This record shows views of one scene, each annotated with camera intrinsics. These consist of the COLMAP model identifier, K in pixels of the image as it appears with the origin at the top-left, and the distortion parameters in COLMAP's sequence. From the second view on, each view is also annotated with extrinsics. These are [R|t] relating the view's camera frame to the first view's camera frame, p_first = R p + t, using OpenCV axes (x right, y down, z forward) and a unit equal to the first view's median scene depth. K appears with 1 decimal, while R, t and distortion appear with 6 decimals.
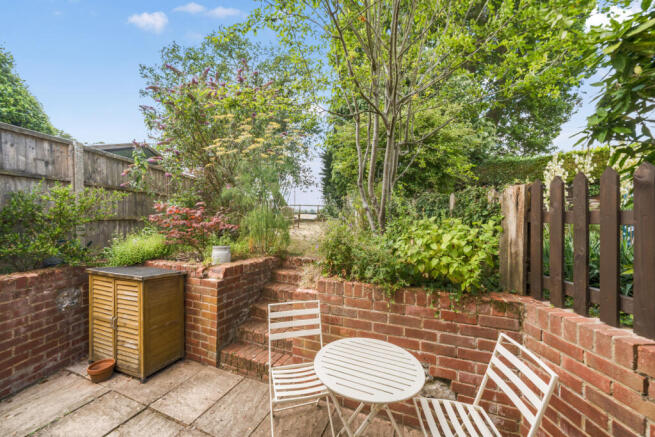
lens RADIAL K [[257.5, 0, 325.3], [0, 257.5, 218.3], [0, 0, 1]] dist [-0.001155, 0.000153]
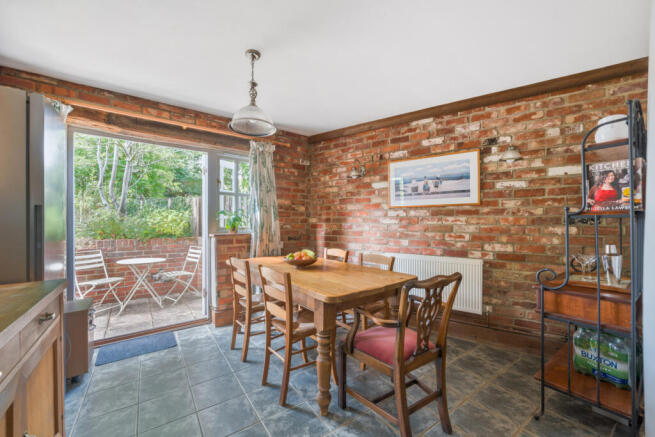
lens RADIAL K [[257.5, 0, 325.7], [0, 257.5, 222.9], [0, 0, 1]] dist [-0.001155, 0.000153]
pose [[0.501444, -0.006693, 0.865164, -0.827458], [0.009650, 0.999951, 0.002142, 0.130622], [-0.865136, 0.007274, 0.501484, -1.379413]]
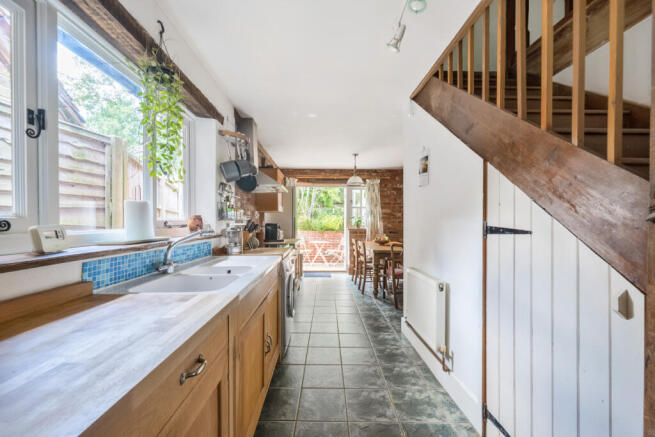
lens RADIAL K [[257.5, 0, 324.9], [0, 257.5, 222.9], [0, 0, 1]] dist [-0.001155, 0.000153]
pose [[0.906246, -0.001470, 0.422749, -1.351706], [0.002800, 0.999993, -0.002524, 0.135329], [-0.422742, 0.003471, 0.906243, -2.616163]]
